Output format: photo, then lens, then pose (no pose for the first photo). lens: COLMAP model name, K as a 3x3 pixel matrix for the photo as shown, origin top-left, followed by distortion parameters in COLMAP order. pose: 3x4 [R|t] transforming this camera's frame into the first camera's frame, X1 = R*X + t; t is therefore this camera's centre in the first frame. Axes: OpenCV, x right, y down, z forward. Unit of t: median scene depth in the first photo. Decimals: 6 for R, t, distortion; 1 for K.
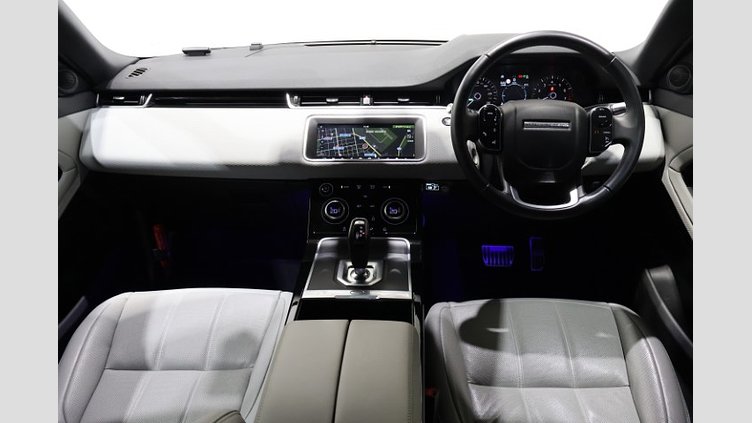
lens RADIAL K [[550.7, 0, 376.0], [0, 550.7, 211.5], [0, 0, 1]] dist [-0.001038, -0.001069]
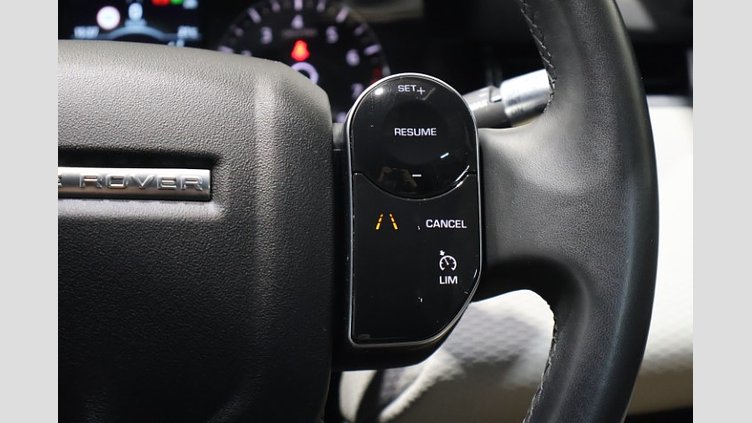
lens RADIAL K [[1231.7, 0, 376.0], [0, 1231.7, 211.5], [0, 0, 1]] dist [-0.003873, -0.023210]
pose [[0.984711, -0.014930, 0.173552, 0.277305], [0.044424, 0.984900, -0.167330, -0.071540], [-0.168433, 0.172482, 0.970505, 0.533701]]
